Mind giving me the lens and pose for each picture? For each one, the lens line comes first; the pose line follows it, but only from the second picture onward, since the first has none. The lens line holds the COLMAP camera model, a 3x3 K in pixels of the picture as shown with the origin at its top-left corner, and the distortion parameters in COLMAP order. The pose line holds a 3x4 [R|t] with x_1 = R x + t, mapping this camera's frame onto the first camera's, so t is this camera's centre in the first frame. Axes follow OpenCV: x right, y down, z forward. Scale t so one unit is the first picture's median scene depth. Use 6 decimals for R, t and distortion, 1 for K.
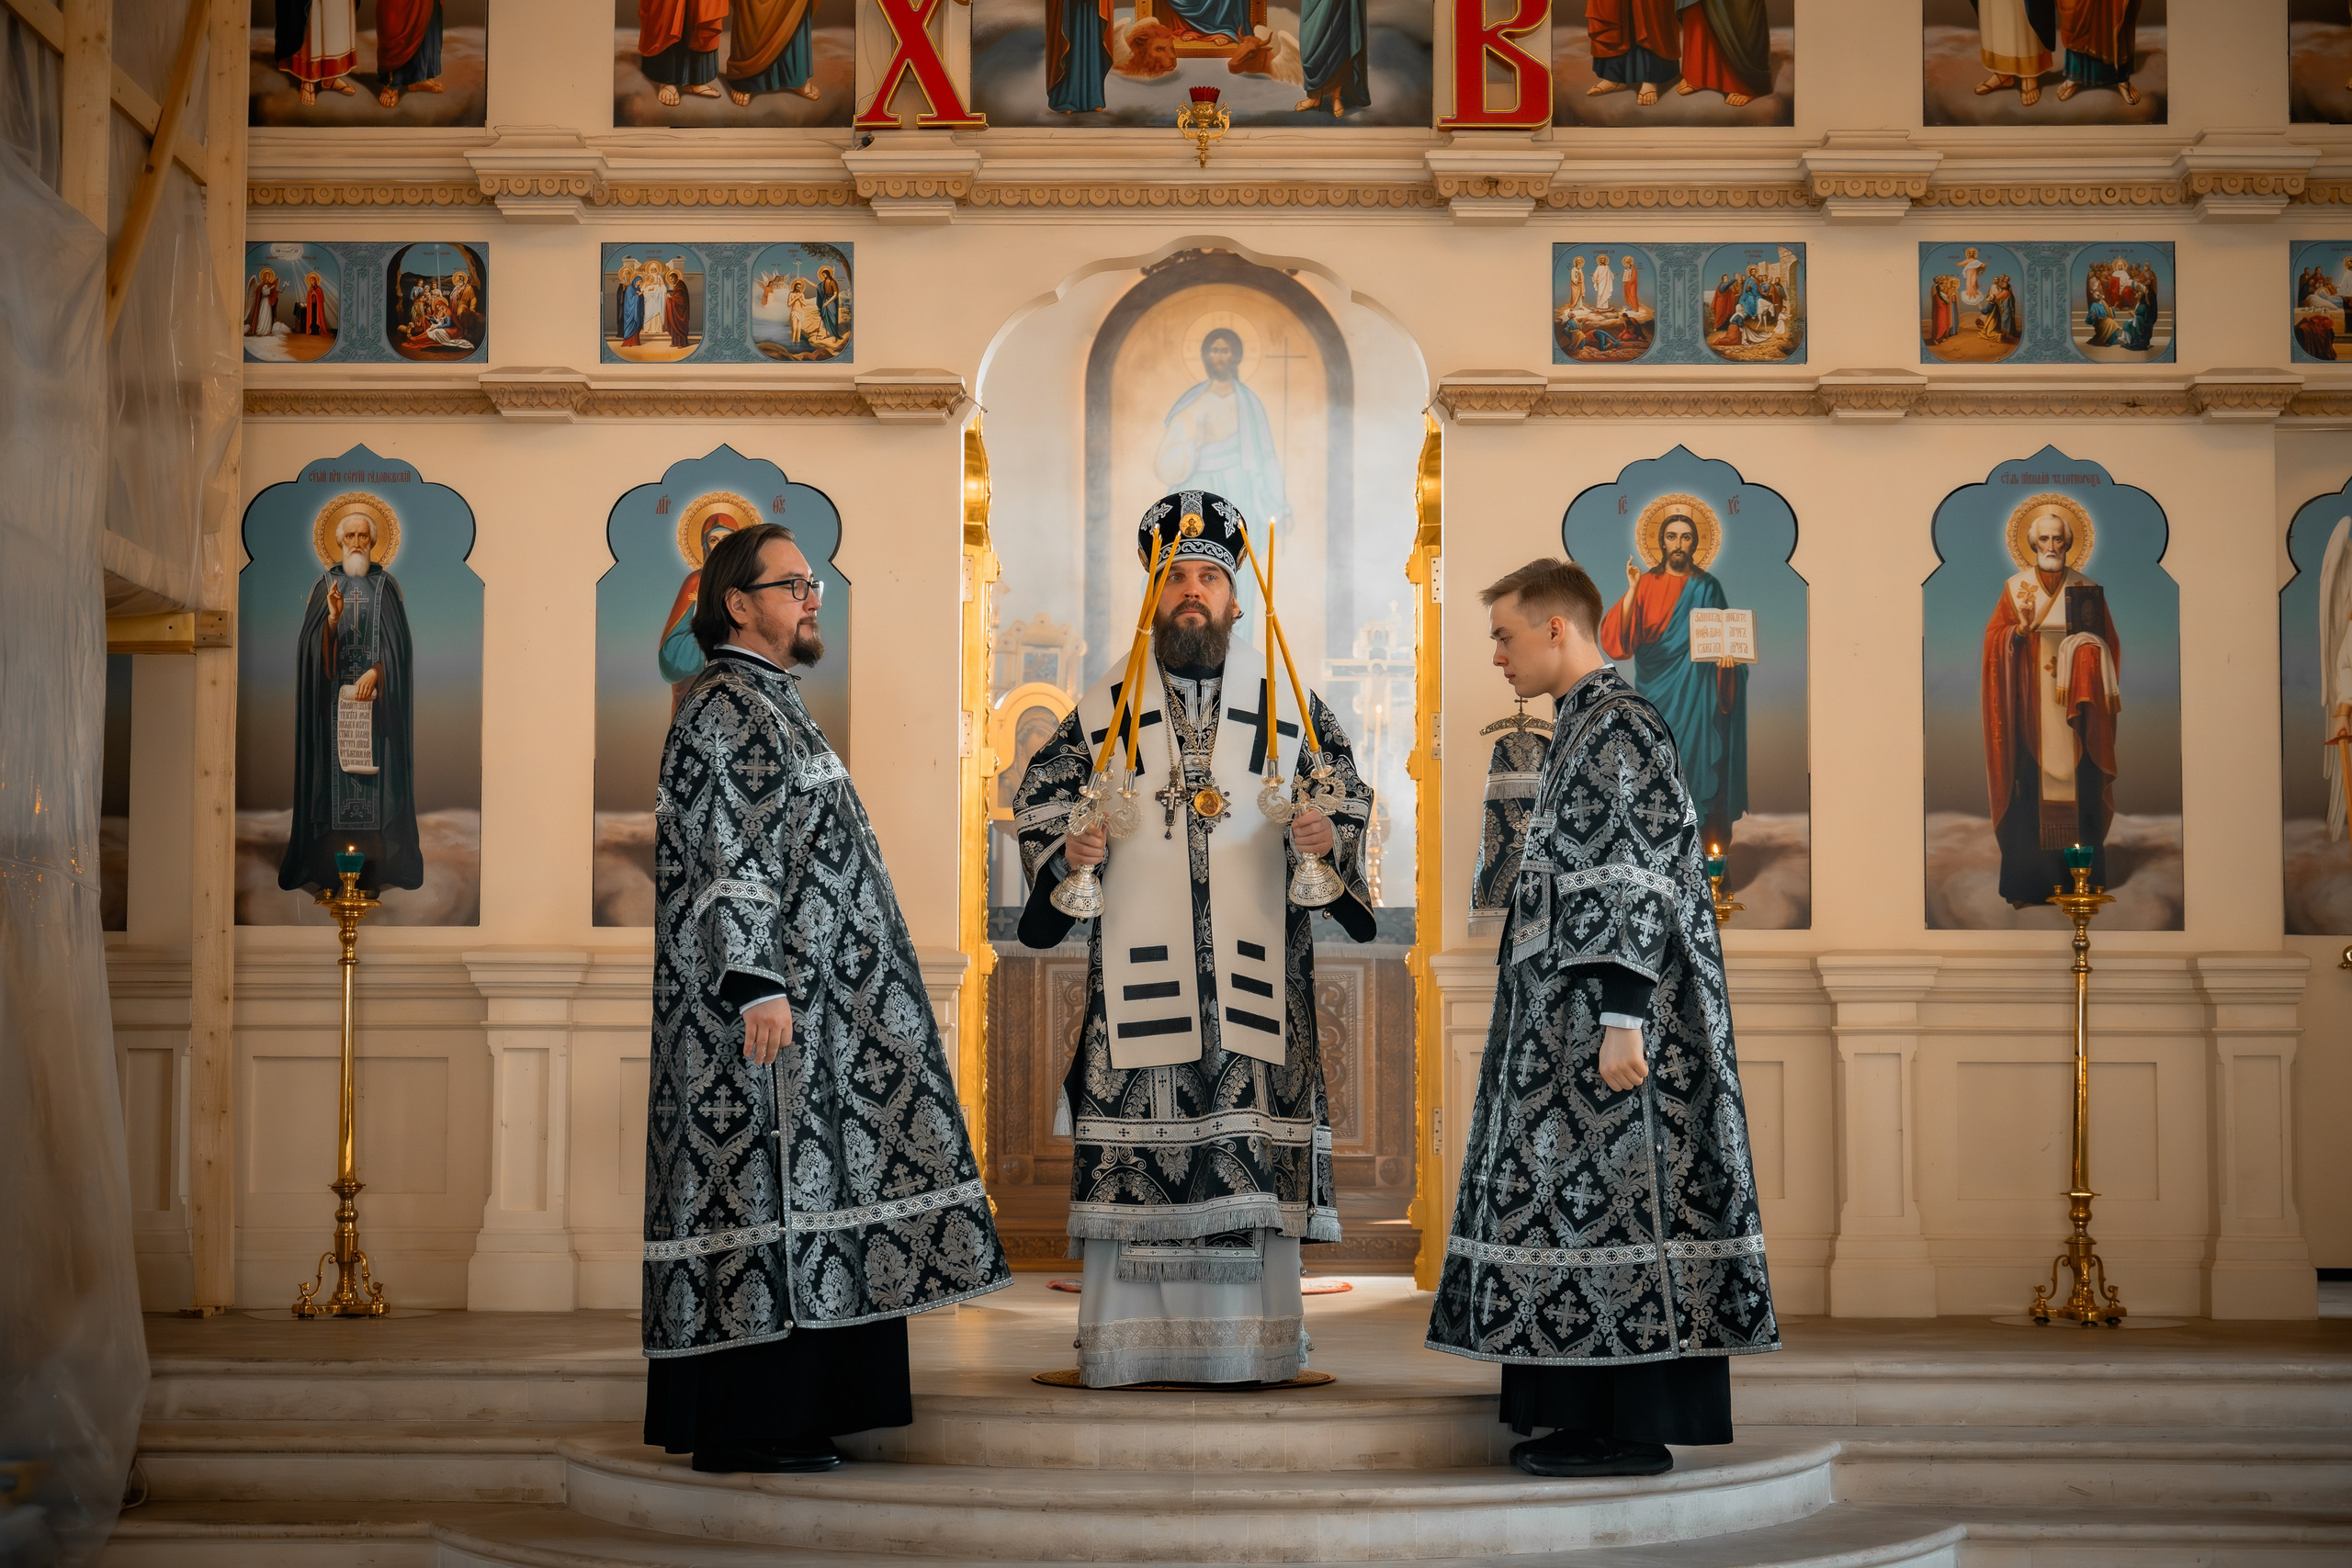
lens RADIAL K [[4267.4, 0, 1156.5], [0, 4267.4, 767.4], [0, 0, 1]] dist [0.033253, 0.000000]
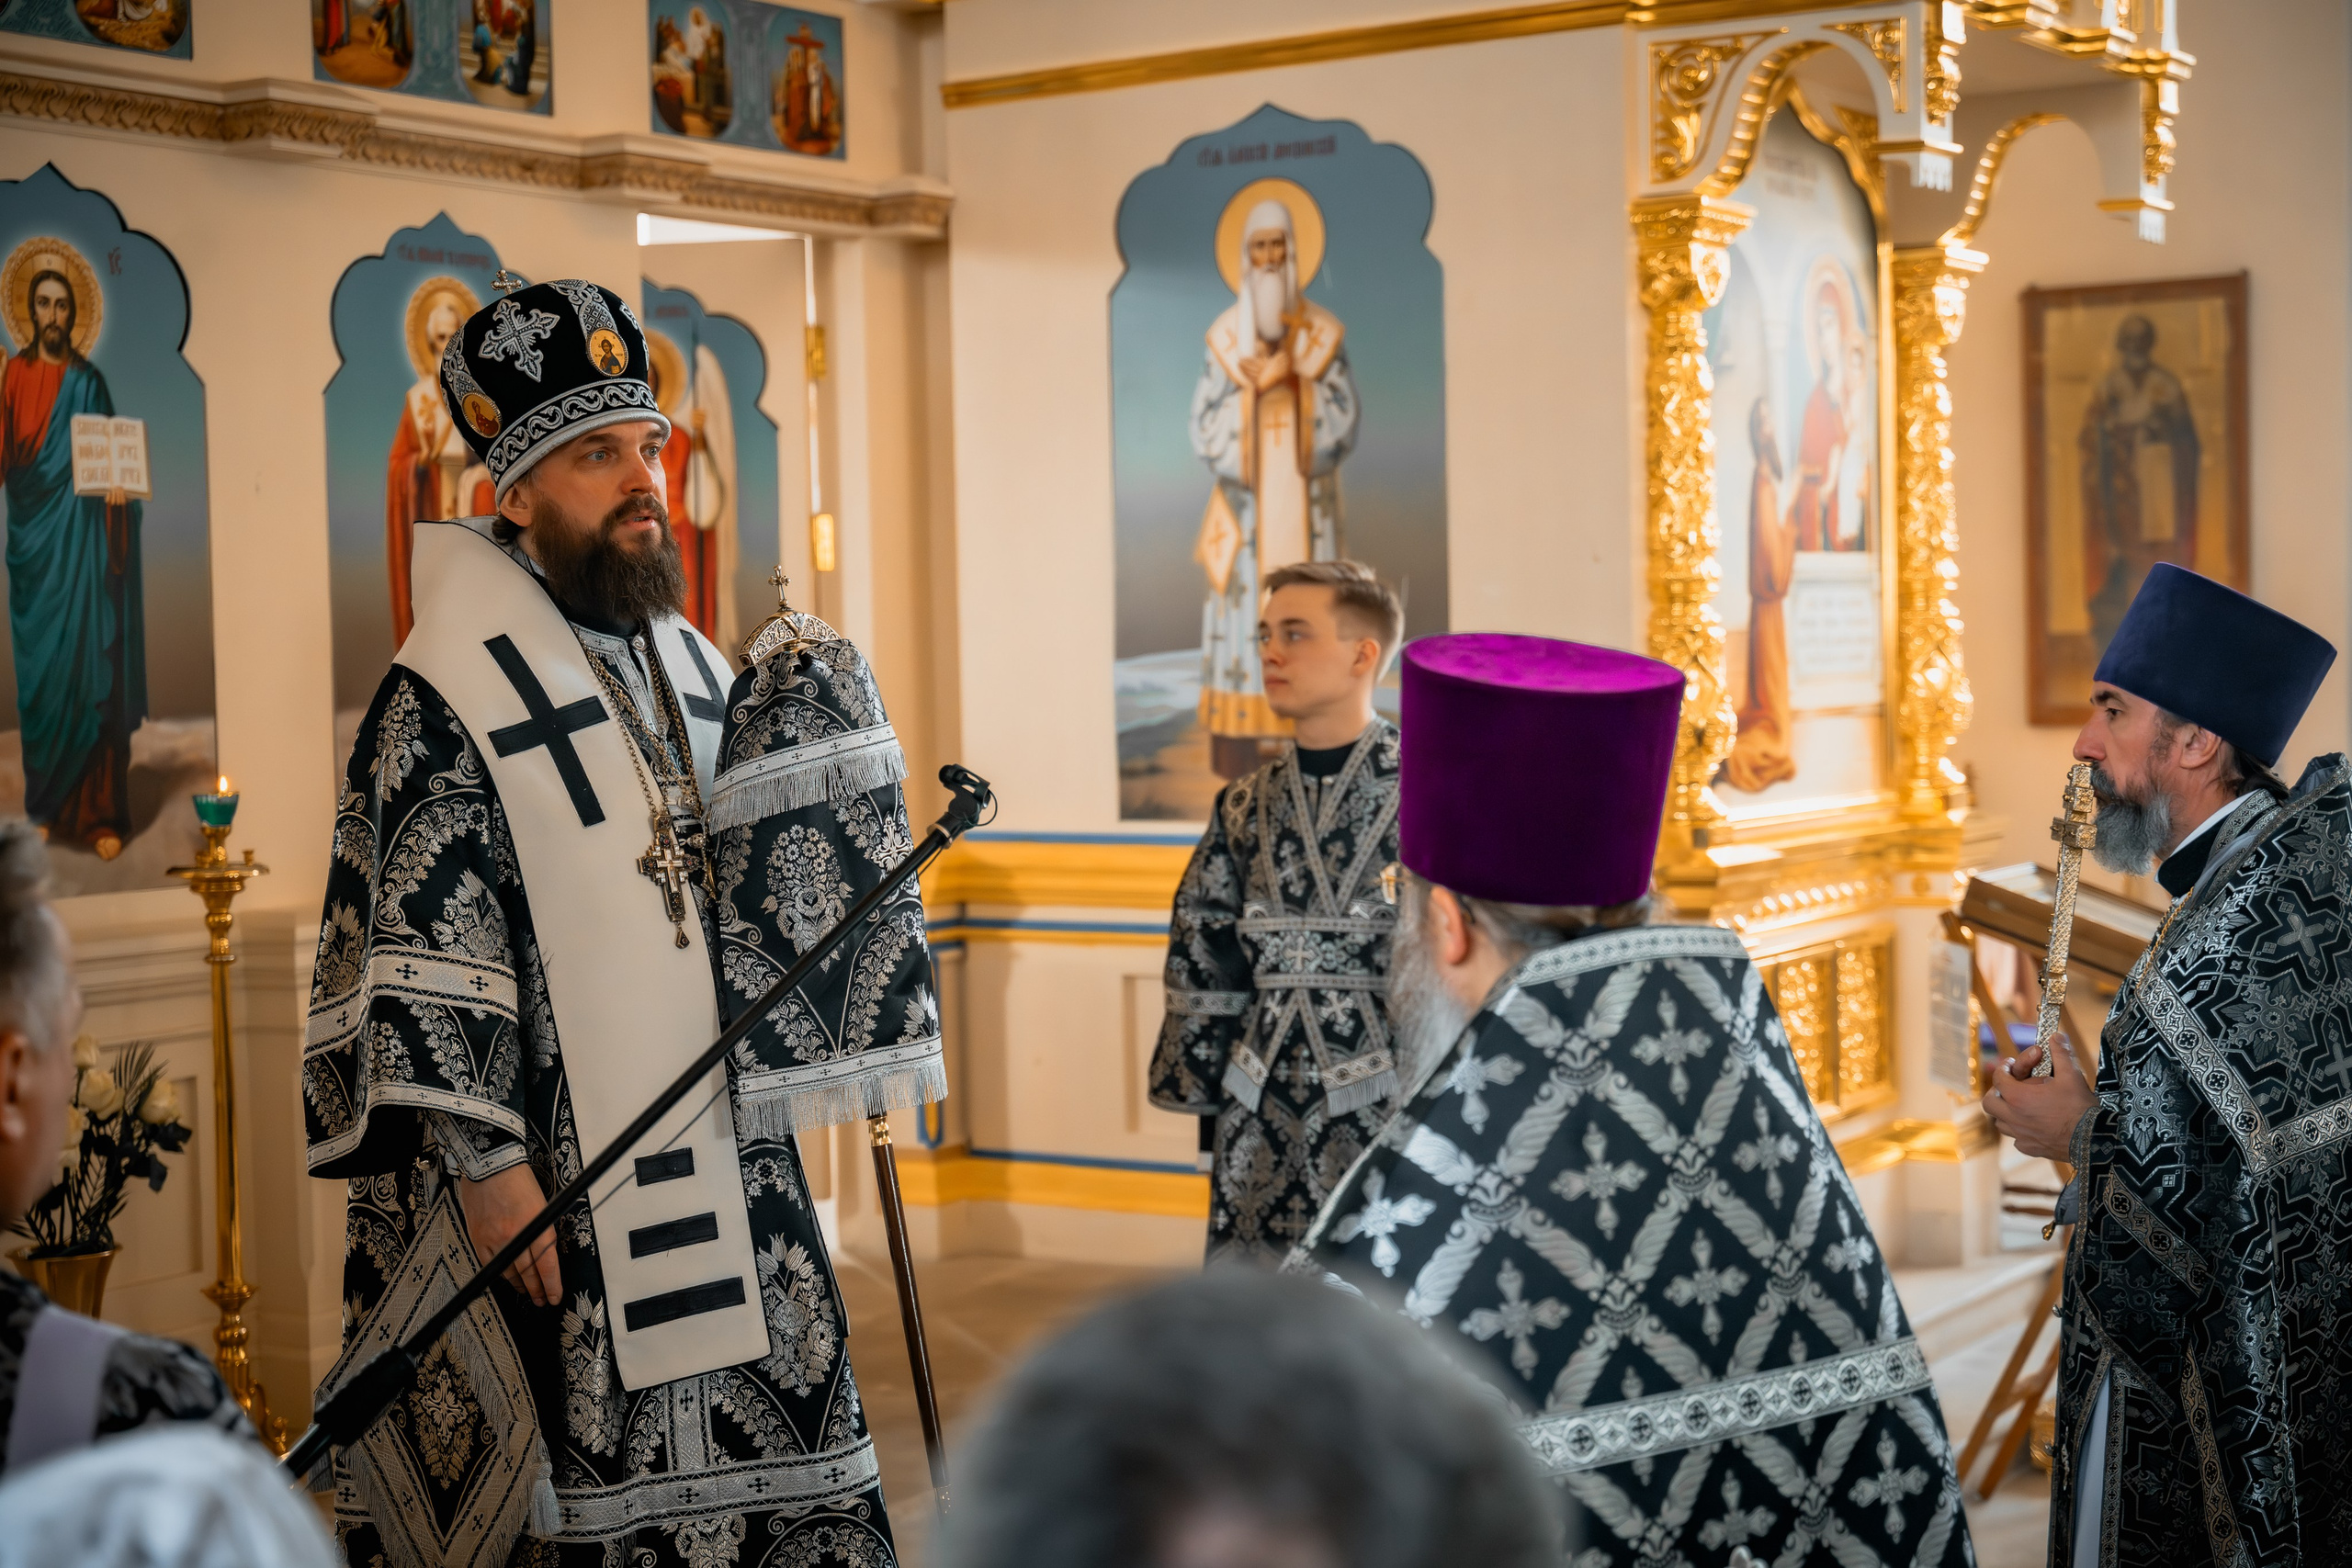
lens RADIAL K [[3587.6, 0, 1174.8], [0, 3587.6, 794.7], [0, 0, 1]] dist [0.016296, 0.000000]
pose [[0.517302, -0.055653, 0.853992, -0.265655], [-0.034186, 0.995743, 0.085598, -0.031941], [-0.855120, -0.073474, 0.513197, 0.560950]]
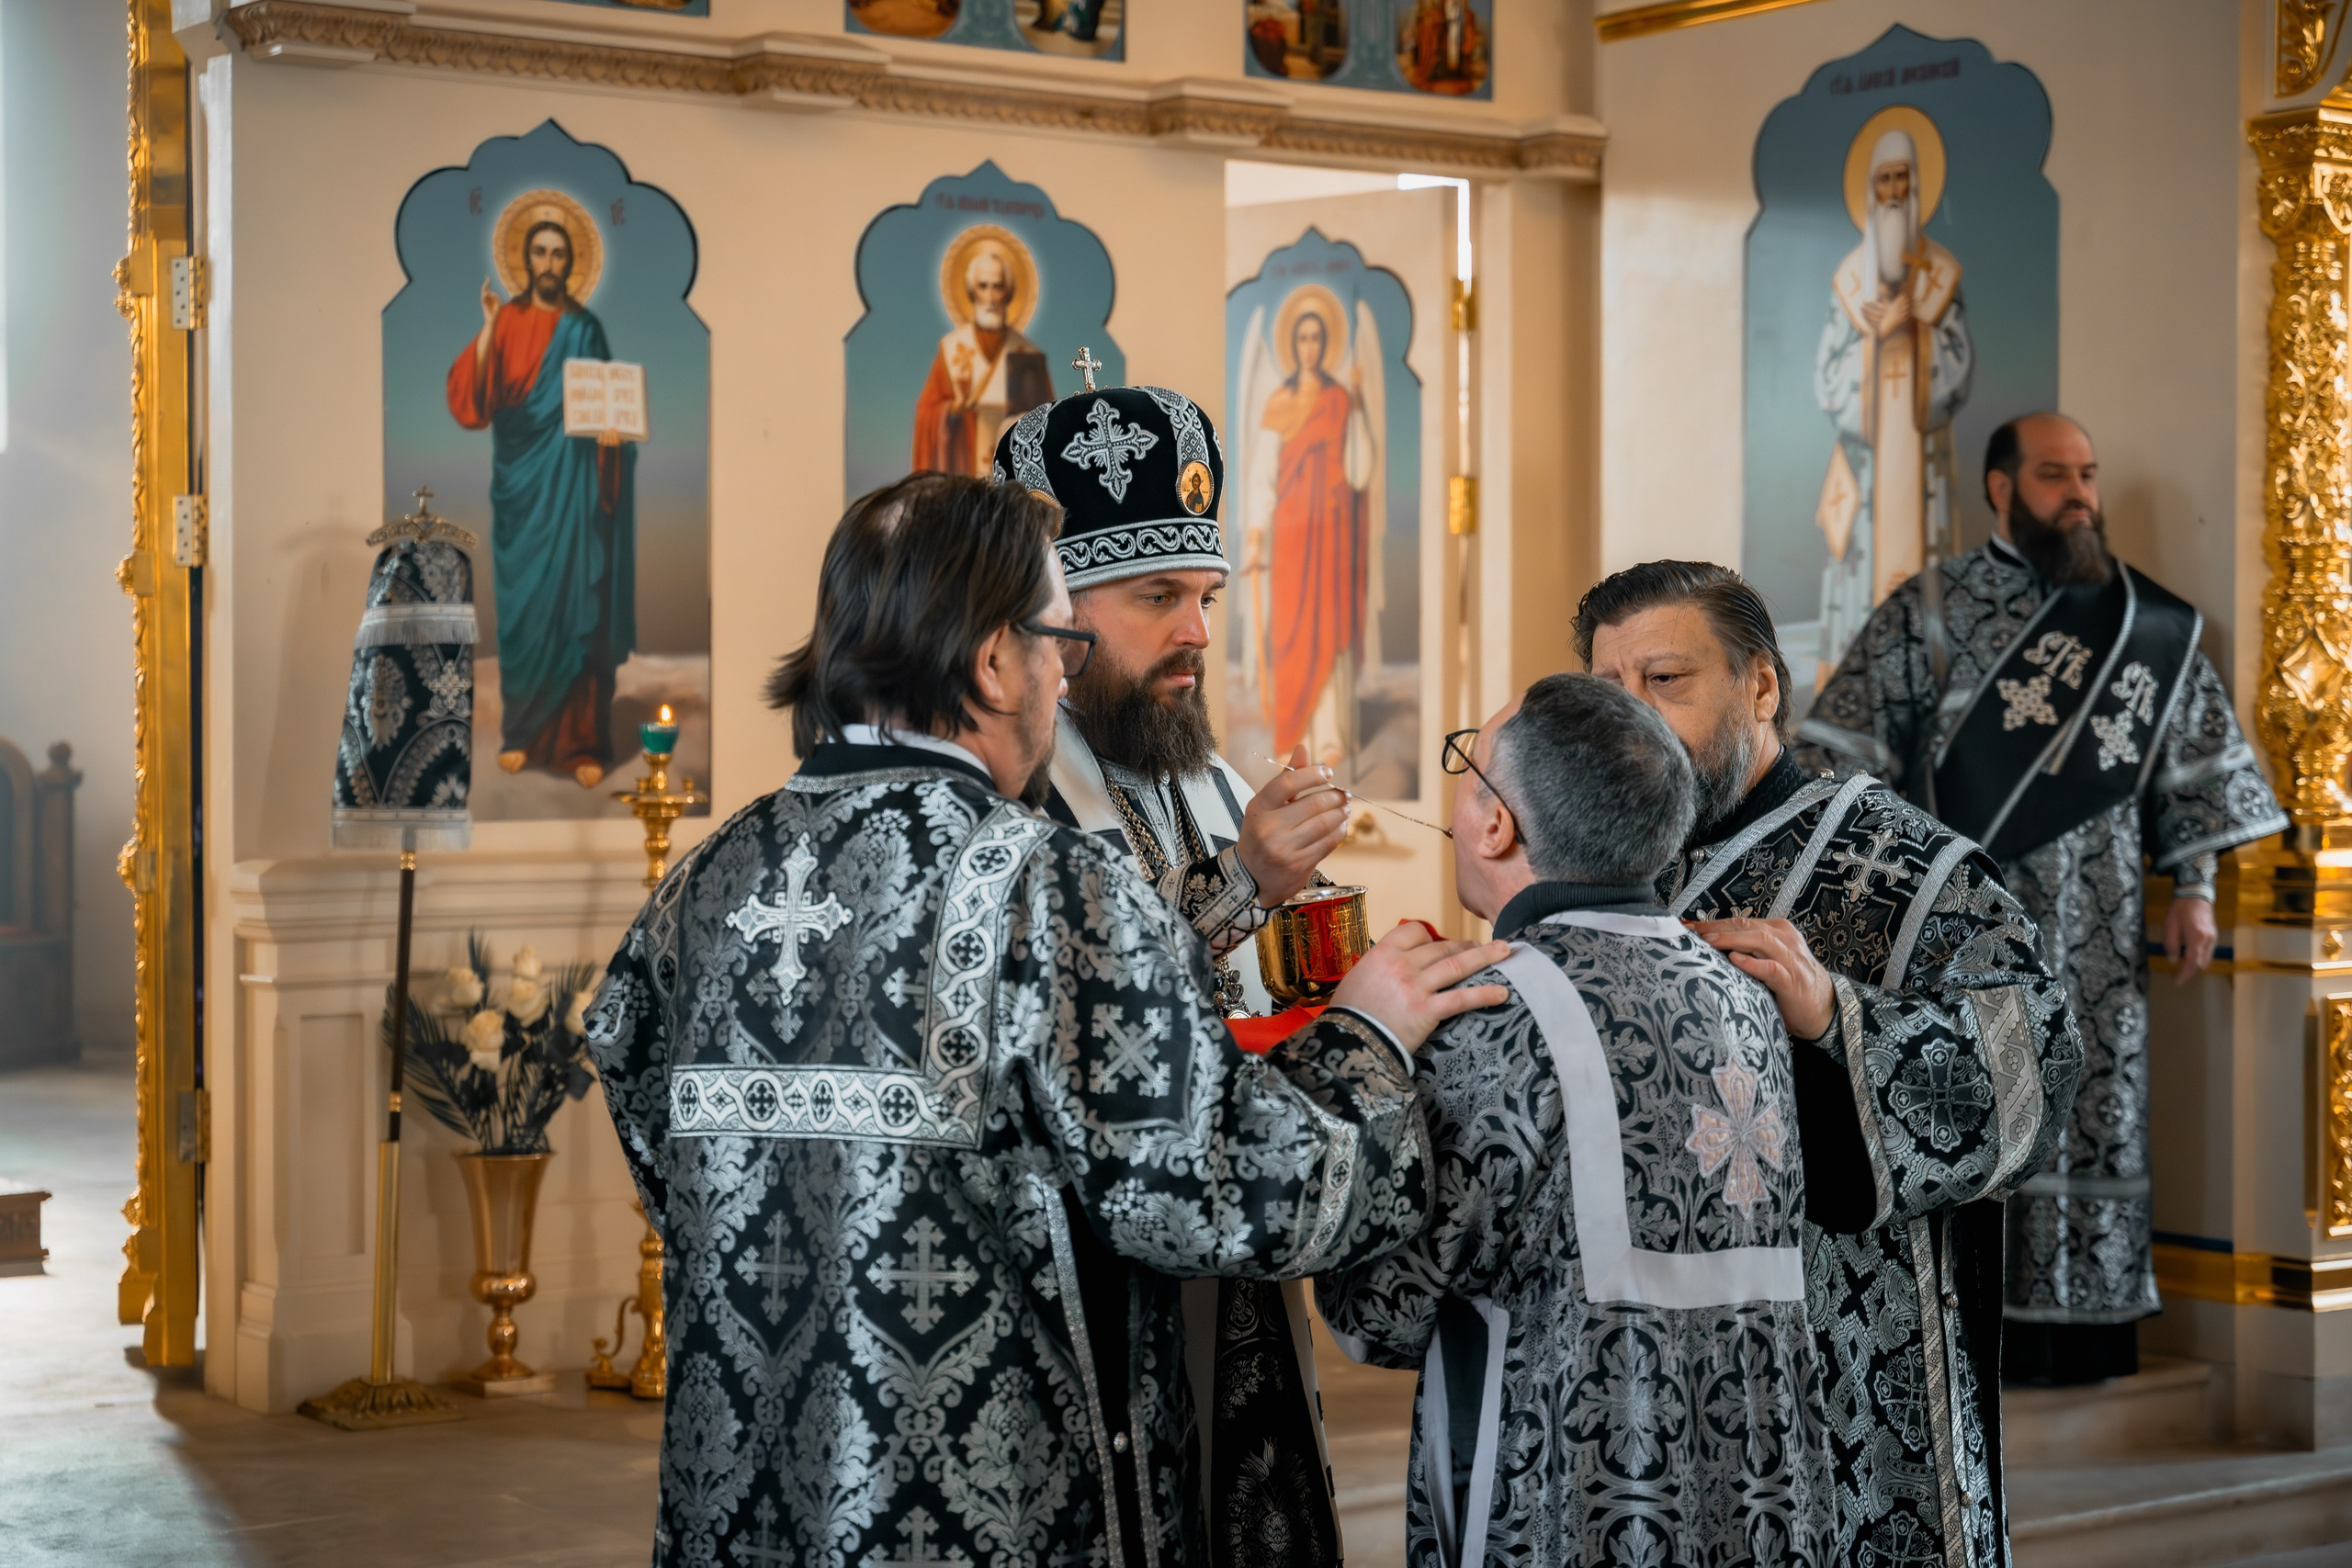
lens RADIAL K [[4430.9, 0, 1244.1], [0, 4430.9, 763.5], [0, 0, 1]] dist [0.018933, 0.000000]
pose [[0.775173, -0.011747, 0.631640, -0.243407], [-0.037769, 0.997177, 0.064897, -0.022480], [-0.630619, -0.074163, 0.772541, 0.369850]]
